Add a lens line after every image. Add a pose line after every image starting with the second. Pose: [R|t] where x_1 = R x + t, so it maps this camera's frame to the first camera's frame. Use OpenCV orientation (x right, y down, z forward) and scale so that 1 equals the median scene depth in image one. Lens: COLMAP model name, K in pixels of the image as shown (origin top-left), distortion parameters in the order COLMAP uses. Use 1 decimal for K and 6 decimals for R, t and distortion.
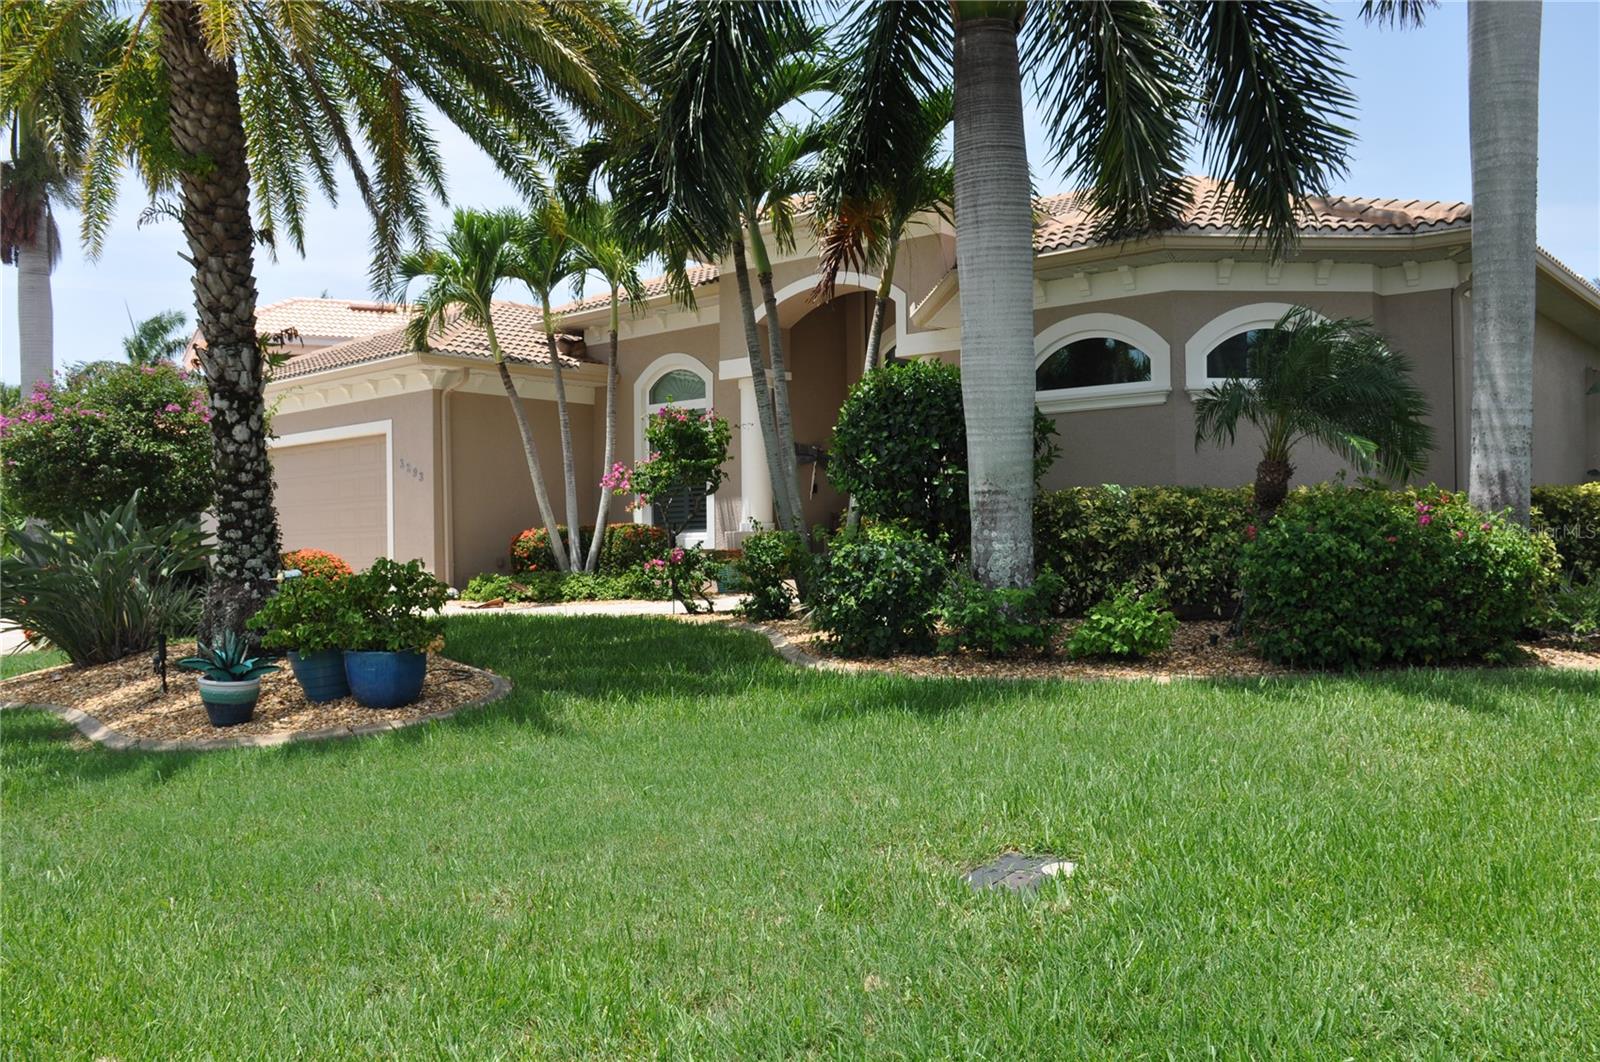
lens RADIAL K [[1369.7, 0, 818.4], [0, 1369.7, 574.4], [0, 0, 1]] dist [-0.122222, 0.129682]
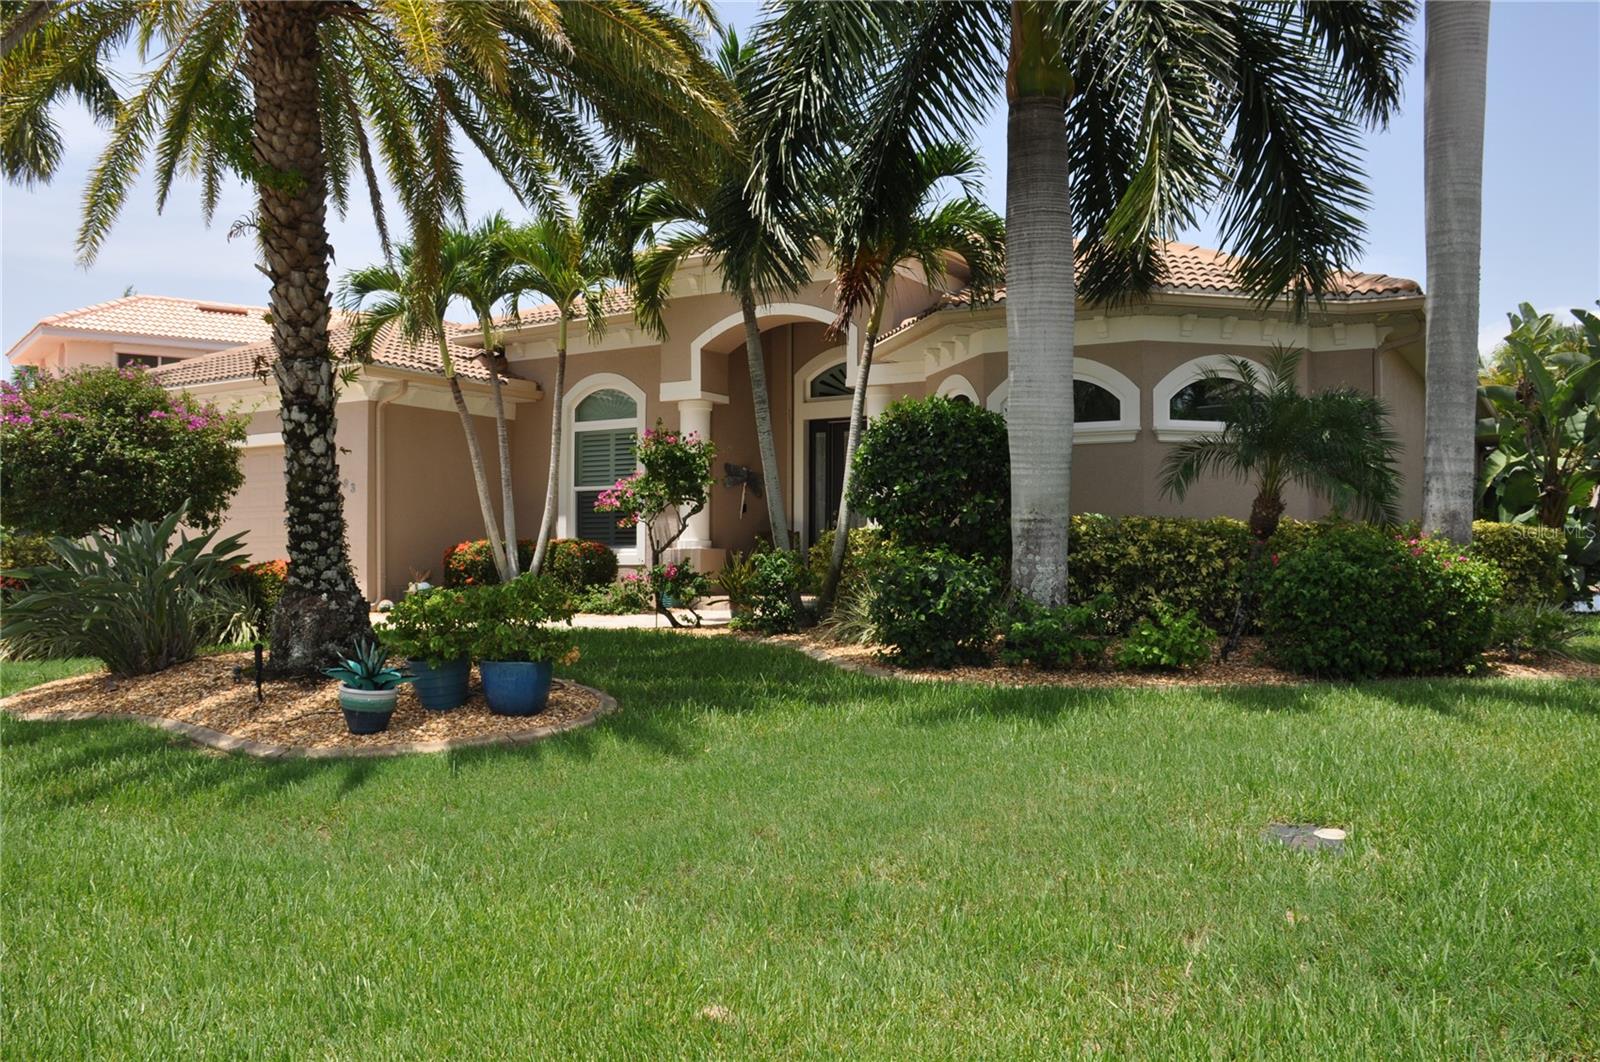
lens RADIAL K [[1369.7, 0, 818.4], [0, 1369.7, 574.4], [0, 0, 1]] dist [-0.122222, 0.129682]
pose [[0.985297, 0.013629, 0.170306, -0.230397], [-0.011638, 0.999852, -0.012687, 0.000092], [-0.170453, 0.010518, 0.985310, -0.064771]]
